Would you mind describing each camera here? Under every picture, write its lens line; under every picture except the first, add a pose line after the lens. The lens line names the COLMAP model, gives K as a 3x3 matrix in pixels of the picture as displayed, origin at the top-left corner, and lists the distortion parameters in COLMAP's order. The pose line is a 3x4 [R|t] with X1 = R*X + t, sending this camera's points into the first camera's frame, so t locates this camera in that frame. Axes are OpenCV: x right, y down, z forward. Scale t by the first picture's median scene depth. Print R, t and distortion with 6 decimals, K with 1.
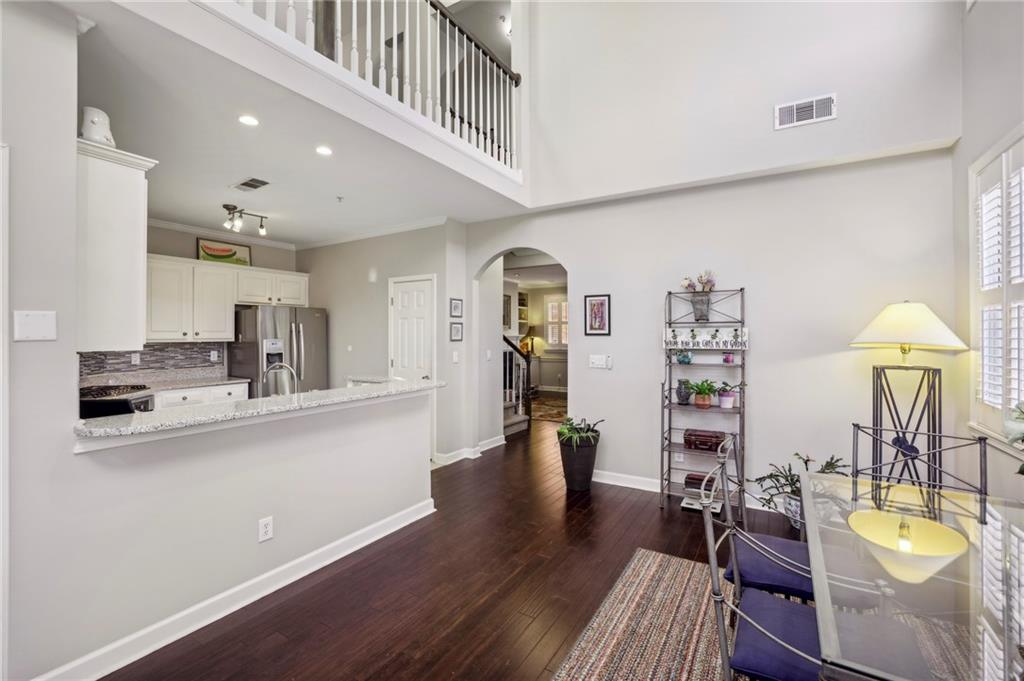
lens RADIAL K [[439.7, 0, 510.7], [0, 439.7, 336.6], [0, 0, 1]] dist [-0.024250, 0.004881]
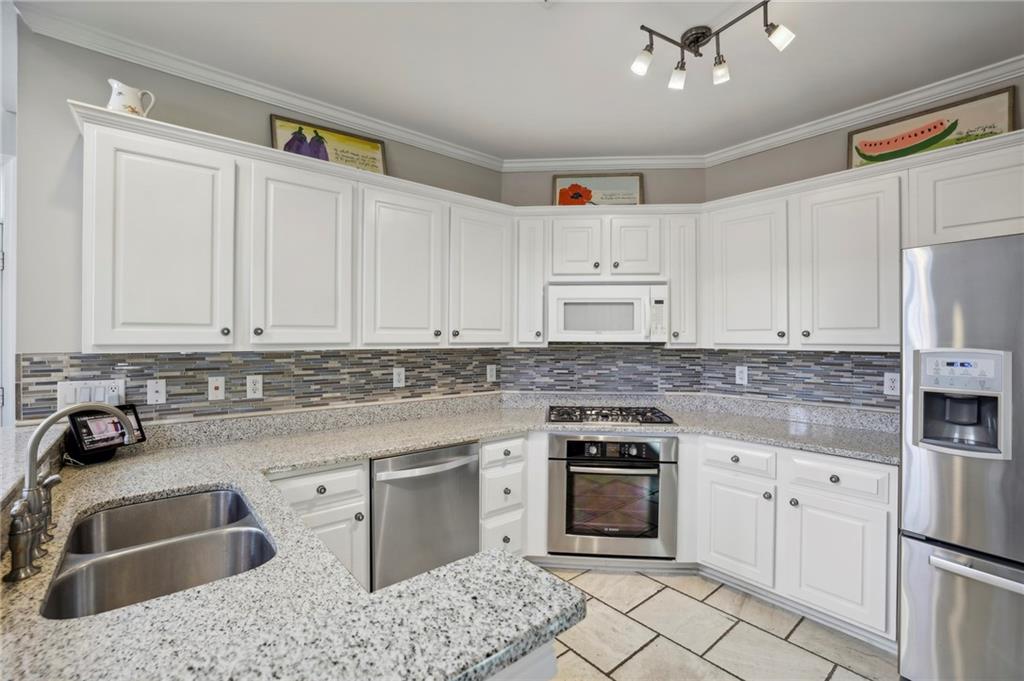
lens RADIAL K [[439.7, 0, 517.3], [0, 439.7, 338.8], [0, 0, 1]] dist [-0.024250, 0.004881]
pose [[-0.319604, 0.003231, -0.947546, -0.161354], [-0.005805, 0.999969, 0.005368, -0.001975], [0.947533, 0.007216, -0.319576, 0.846818]]
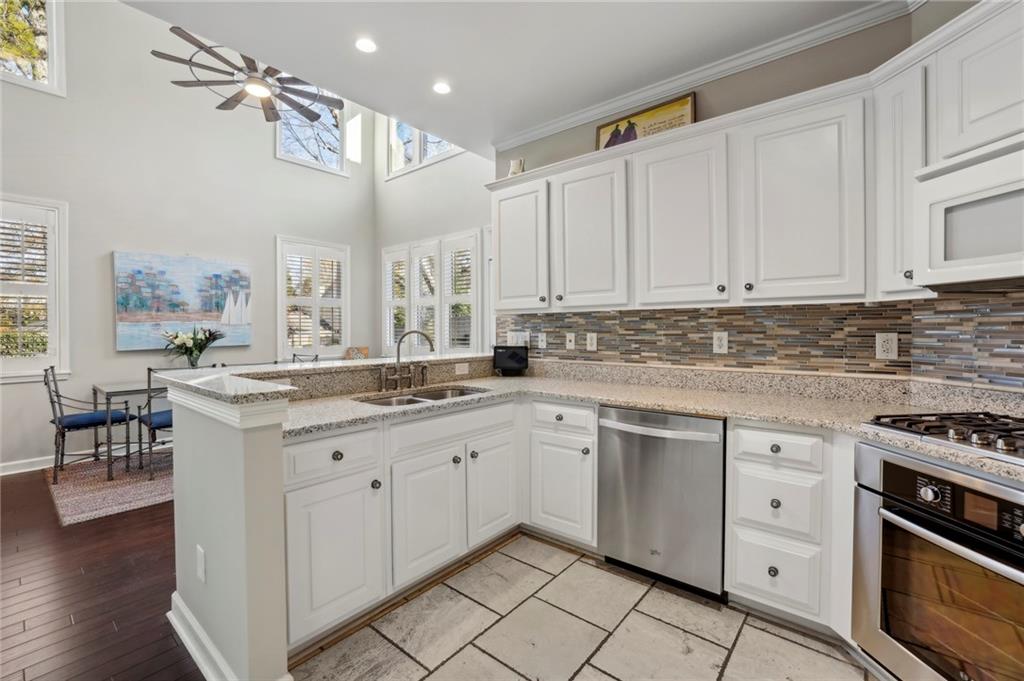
lens RADIAL K [[439.7, 0, 518.3], [0, 439.7, 334.1], [0, 0, 1]] dist [-0.024250, 0.004881]
pose [[-0.992346, 0.010070, 0.123077, -0.379399], [0.011874, 0.999832, 0.013934, 0.021533], [-0.122916, 0.015288, -0.992299, 0.986422]]
